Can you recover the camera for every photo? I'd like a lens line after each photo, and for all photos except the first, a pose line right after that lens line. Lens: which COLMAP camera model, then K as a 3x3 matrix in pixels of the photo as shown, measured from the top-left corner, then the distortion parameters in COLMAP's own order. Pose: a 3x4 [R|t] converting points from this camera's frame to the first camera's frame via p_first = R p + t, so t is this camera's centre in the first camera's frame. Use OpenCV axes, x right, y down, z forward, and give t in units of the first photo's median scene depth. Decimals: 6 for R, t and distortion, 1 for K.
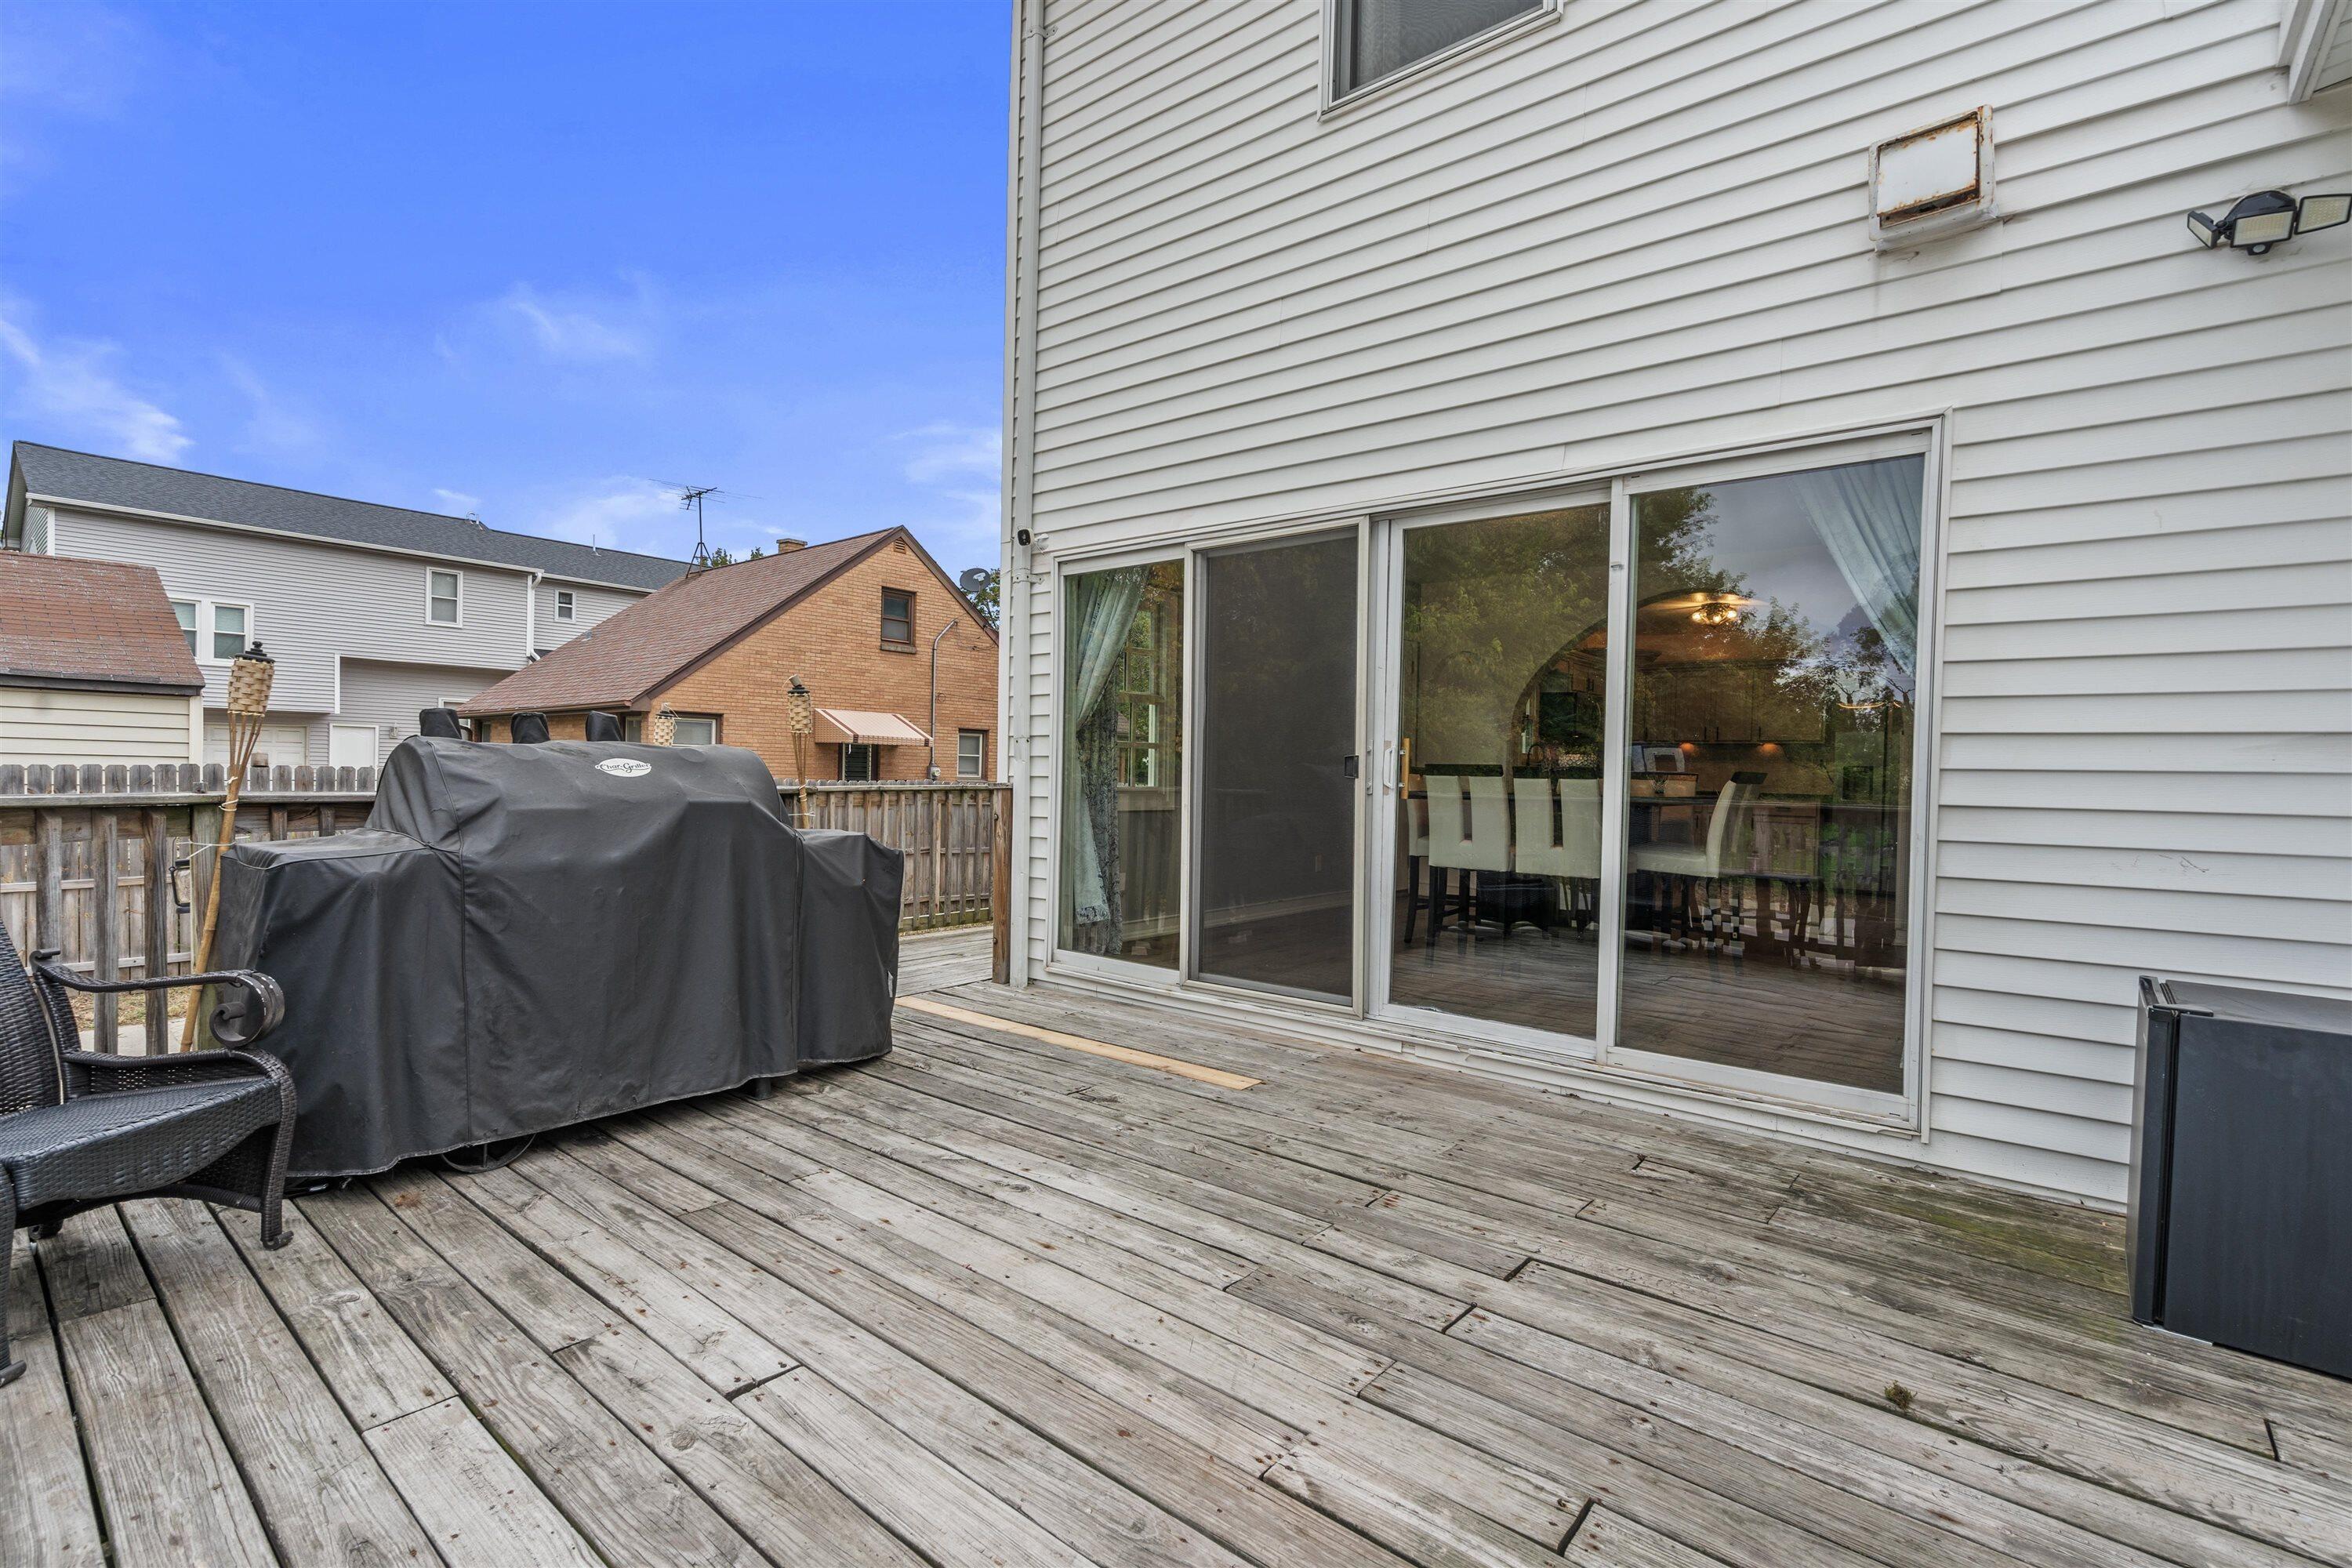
lens RADIAL K [[1043.6, 0, 1176.0], [0, 1043.6, 784.0], [0, 0, 1]] dist [-0.000806, 0.000170]
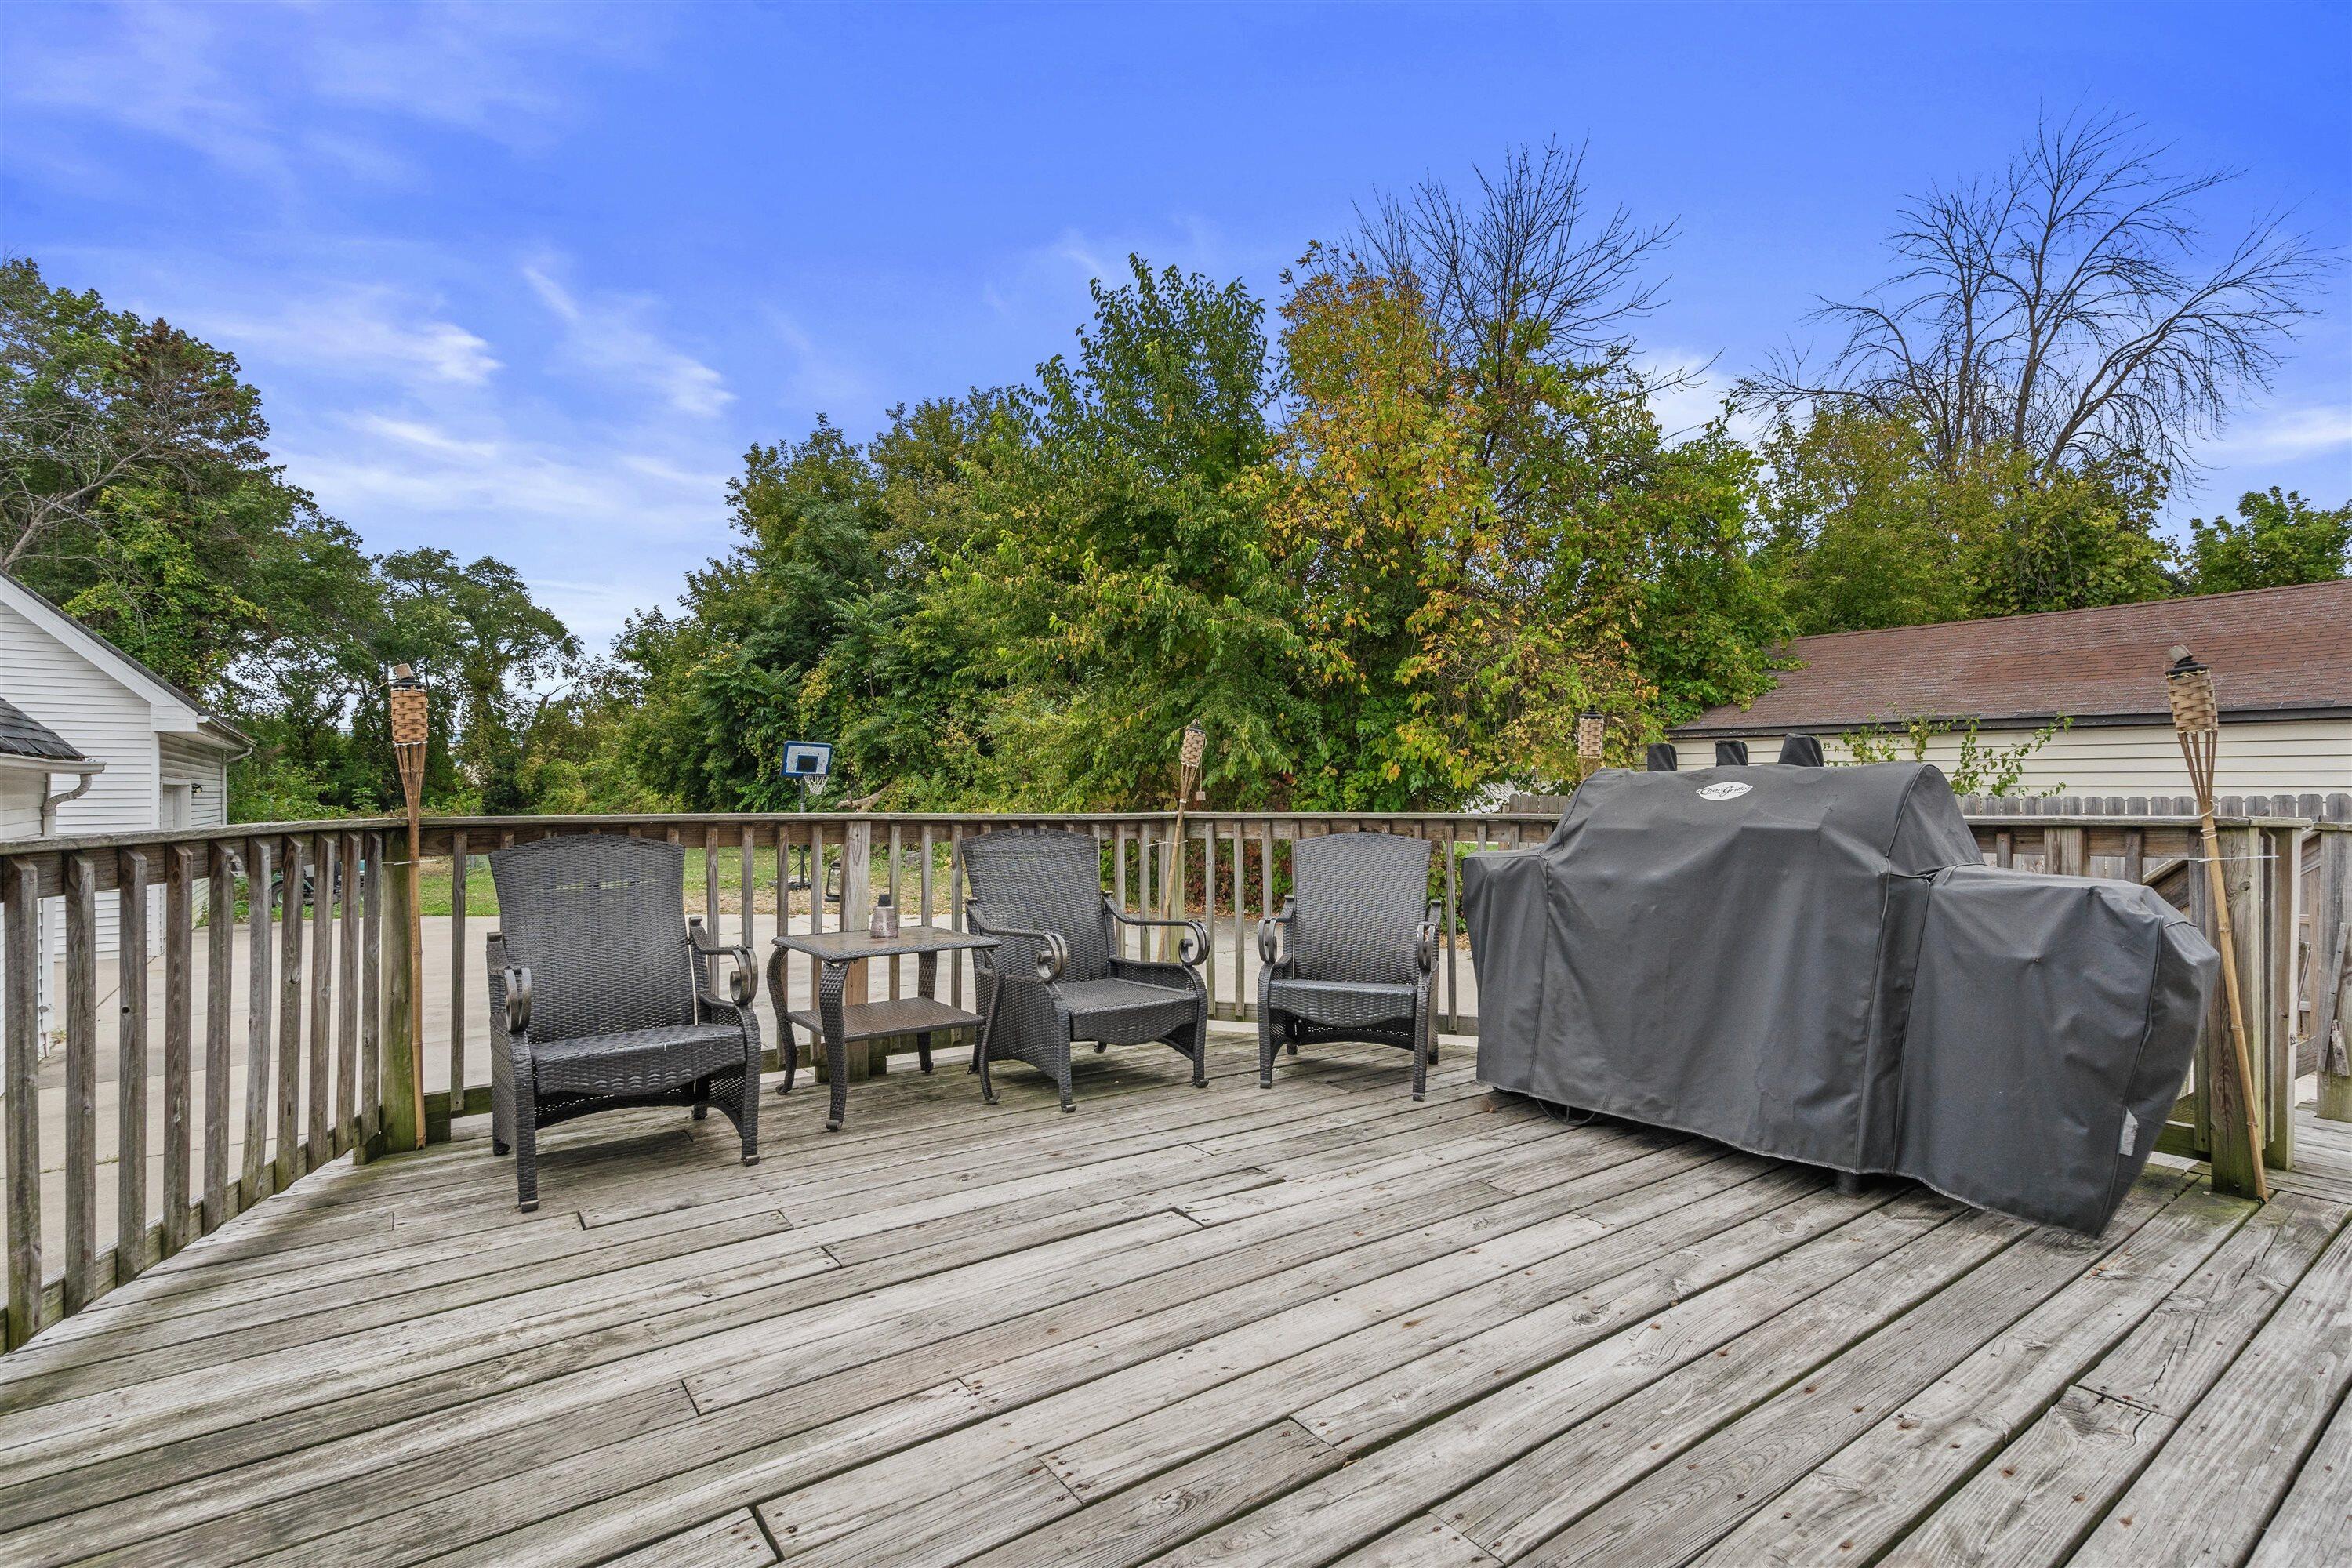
lens RADIAL K [[1096.1, 0, 1176.0], [0, 1096.1, 784.0], [0, 0, 1]] dist [-0.009439, 0.001063]
pose [[-0.230269, -0.022993, -0.972855, 0.705661], [-0.008728, 0.999729, -0.021562, 0.005144], [0.973088, 0.003526, -0.230407, 0.860500]]
